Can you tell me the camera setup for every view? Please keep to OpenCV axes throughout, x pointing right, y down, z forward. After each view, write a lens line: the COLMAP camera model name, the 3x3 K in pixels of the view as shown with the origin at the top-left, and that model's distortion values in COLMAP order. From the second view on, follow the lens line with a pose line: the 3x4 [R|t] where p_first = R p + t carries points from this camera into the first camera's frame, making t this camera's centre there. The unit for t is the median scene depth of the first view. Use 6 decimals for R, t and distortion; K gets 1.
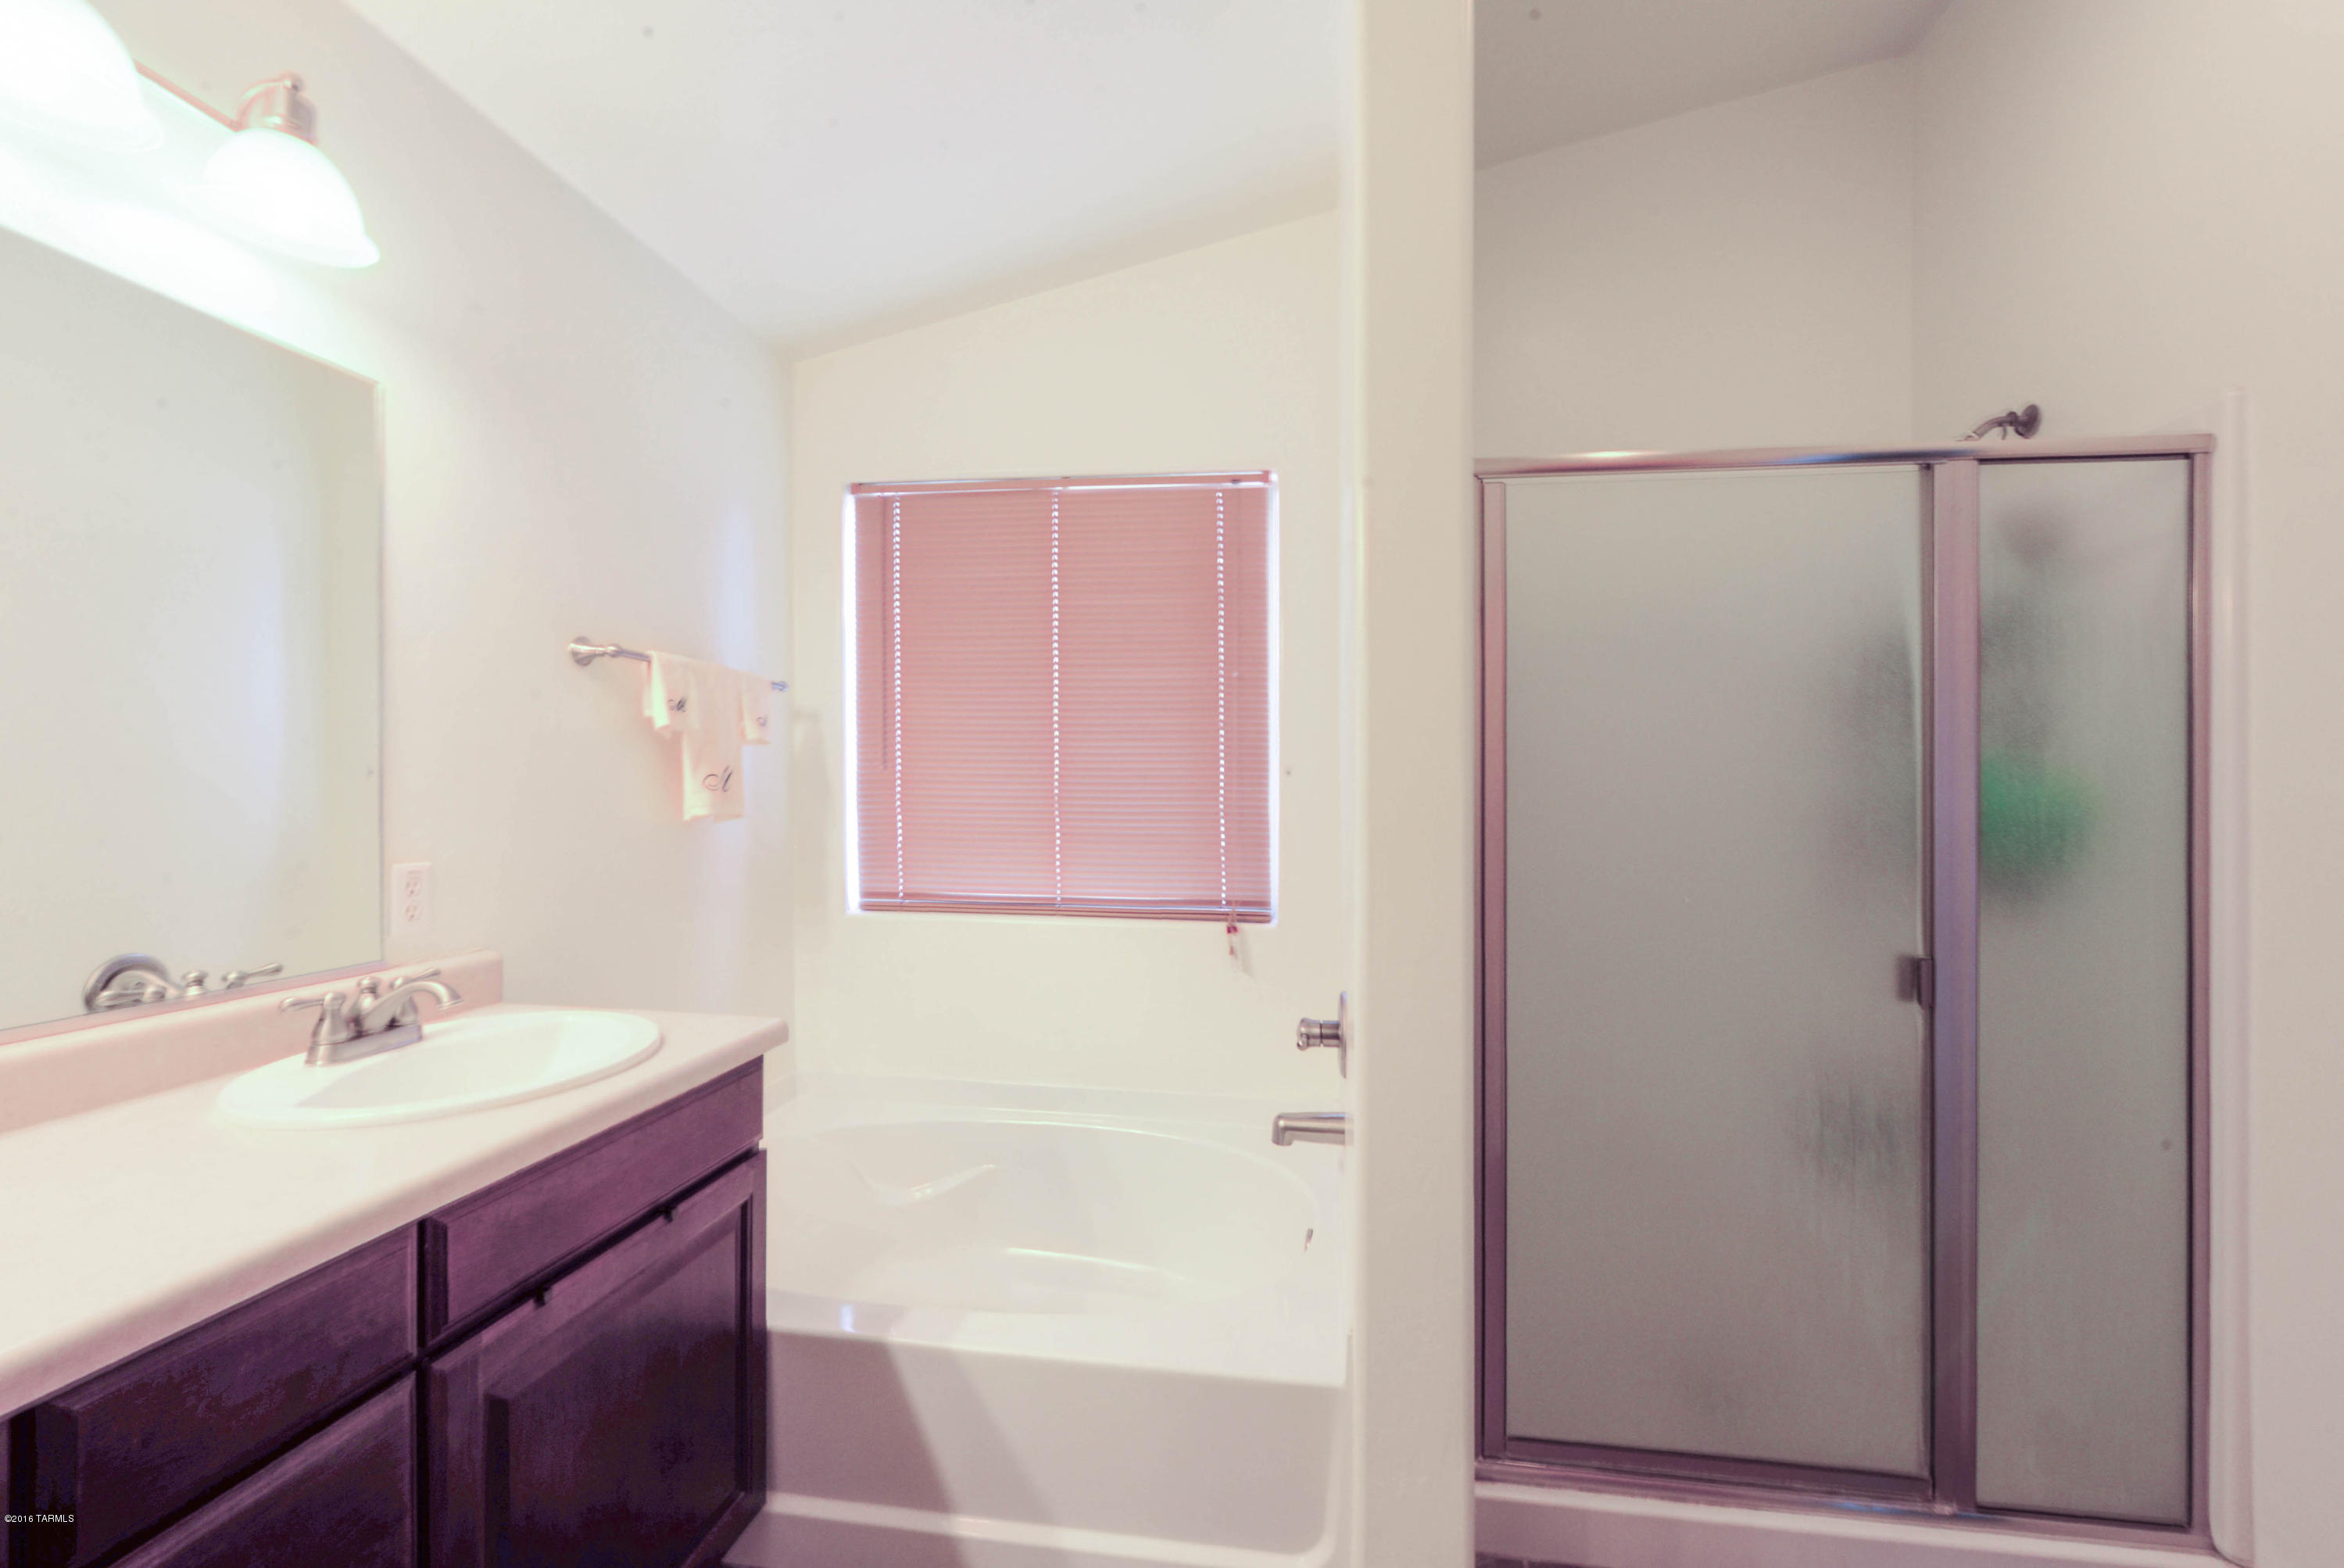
lens RADIAL K [[969.1, 0, 1173.7], [0, 969.1, 781.0], [0, 0, 1]] dist [0.000918, -0.002045]
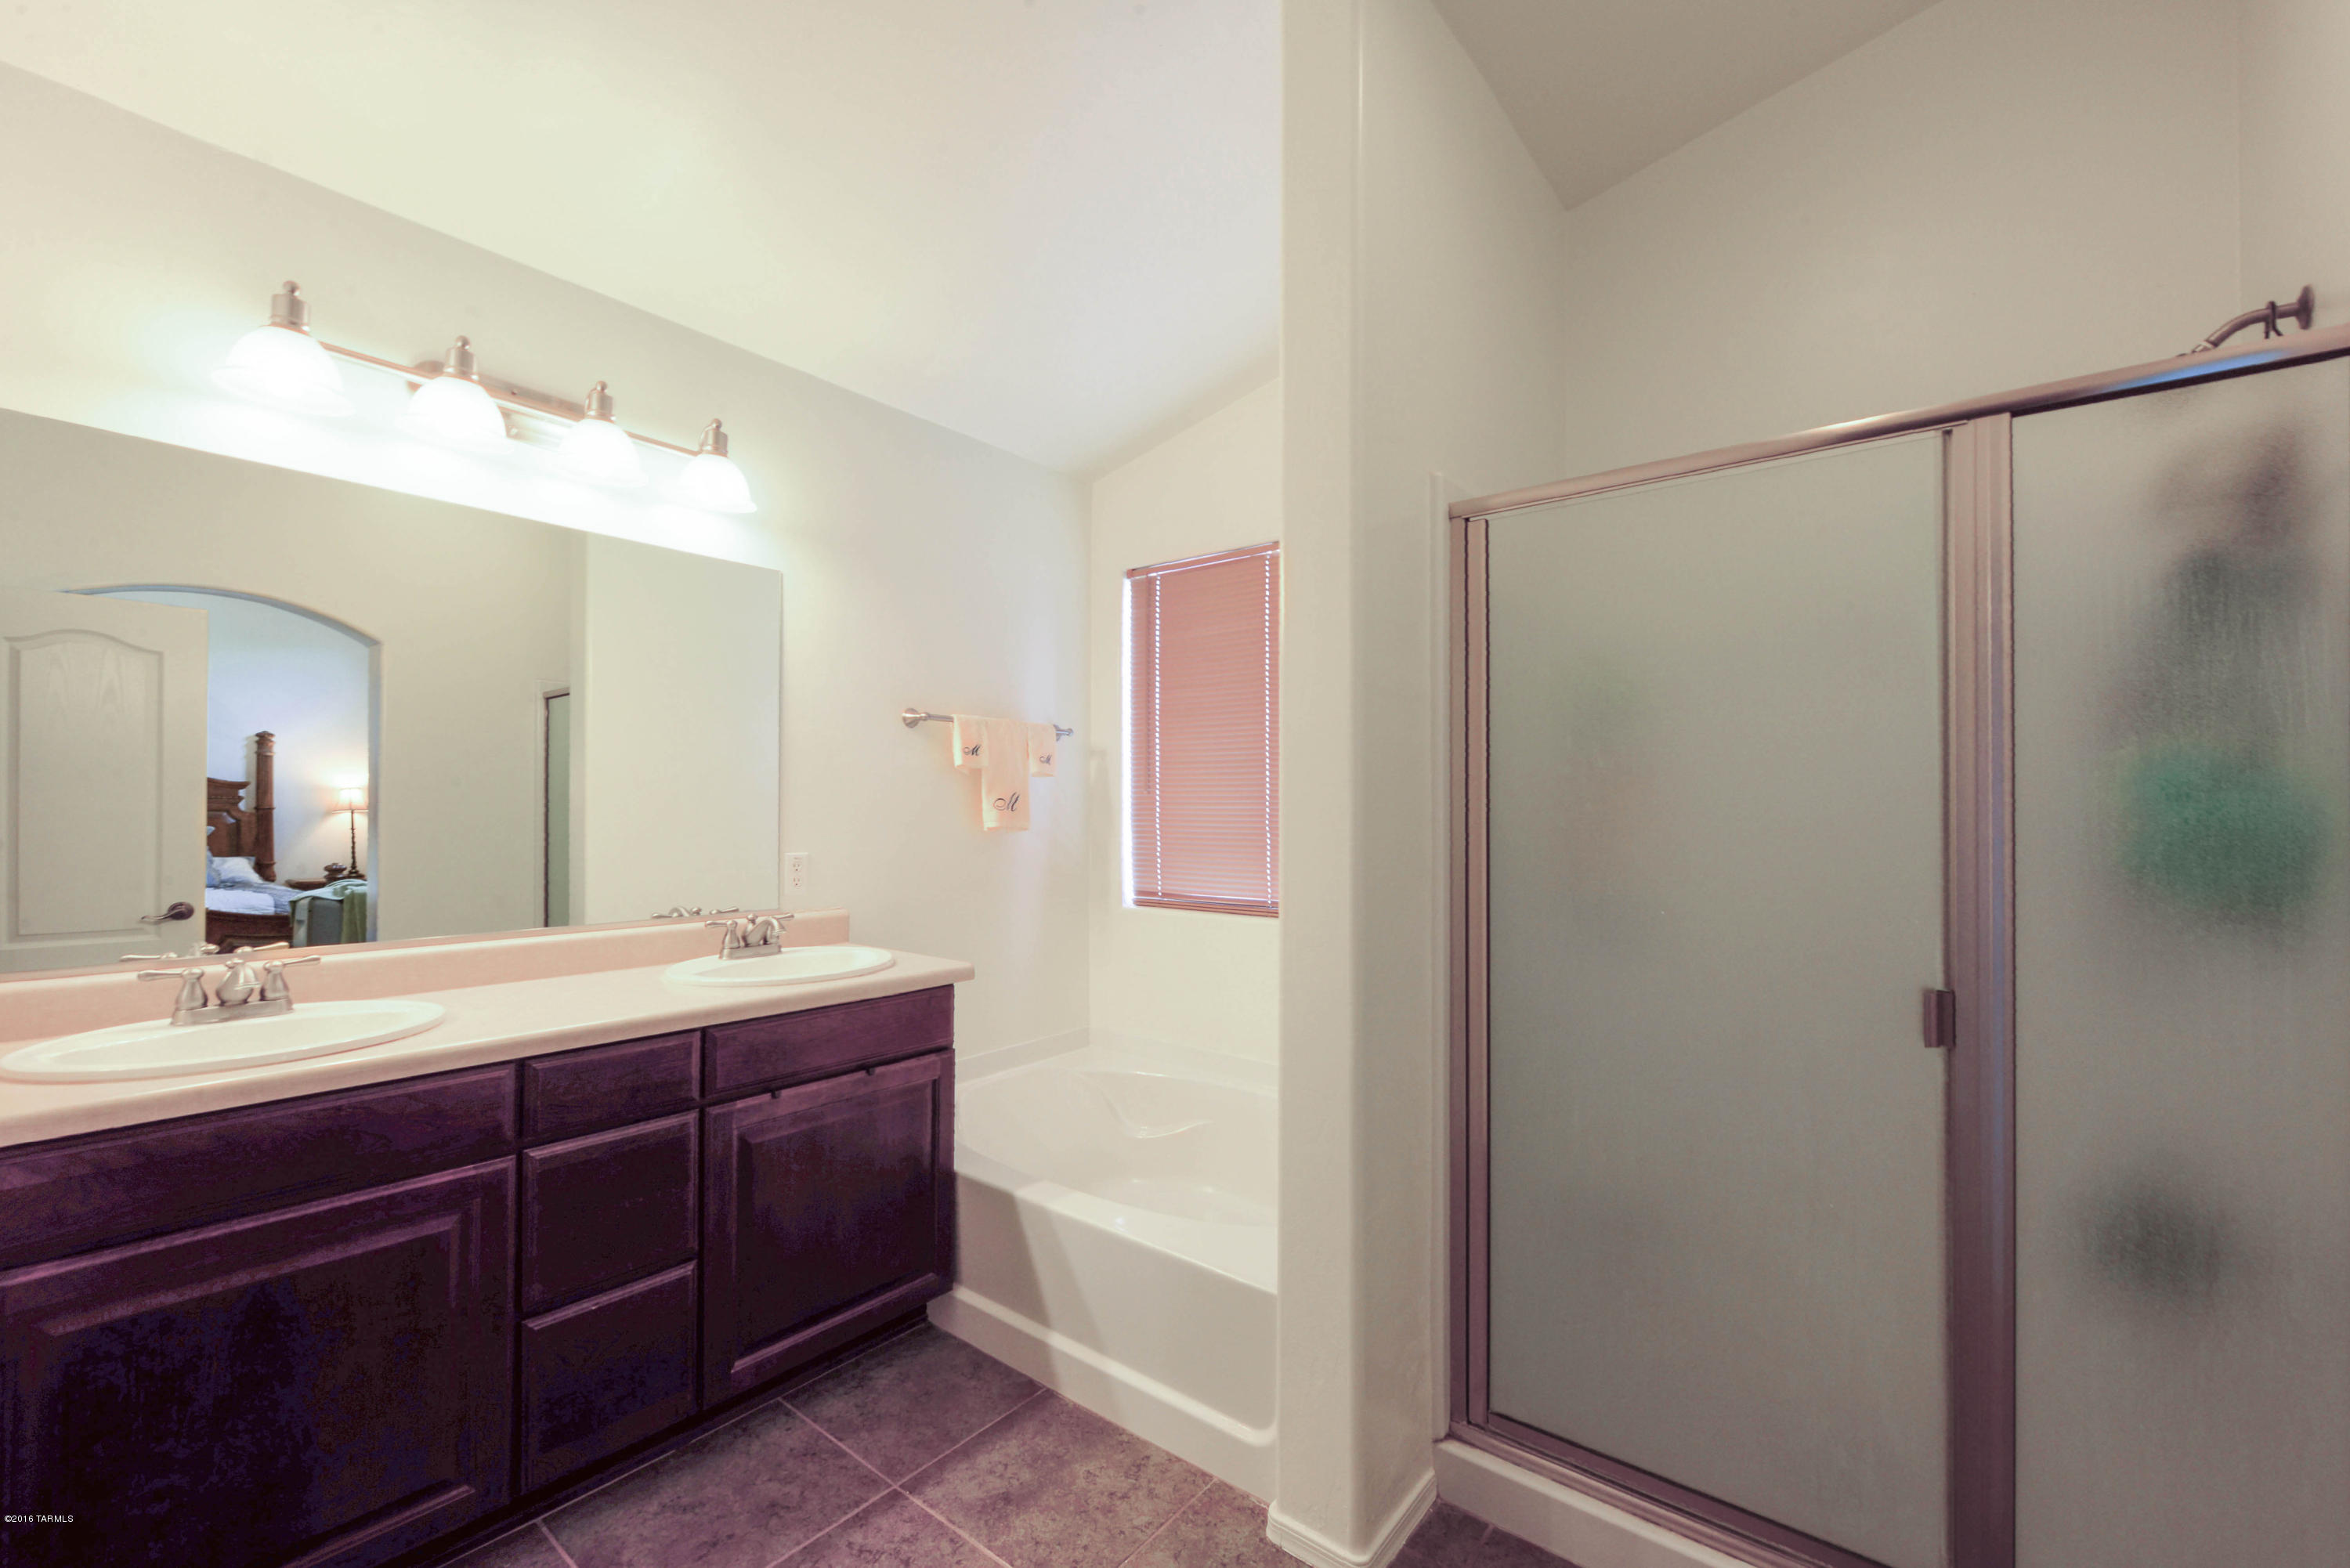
lens RADIAL K [[982.3, 0, 1186.8], [0, 982.3, 787.9], [0, 0, 1]] dist [0.000340, -0.001705]
pose [[0.859012, -0.016122, -0.511702, 0.620746], [0.005786, 0.999746, -0.021785, 0.013916], [0.511923, 0.015753, 0.858887, -0.109318]]
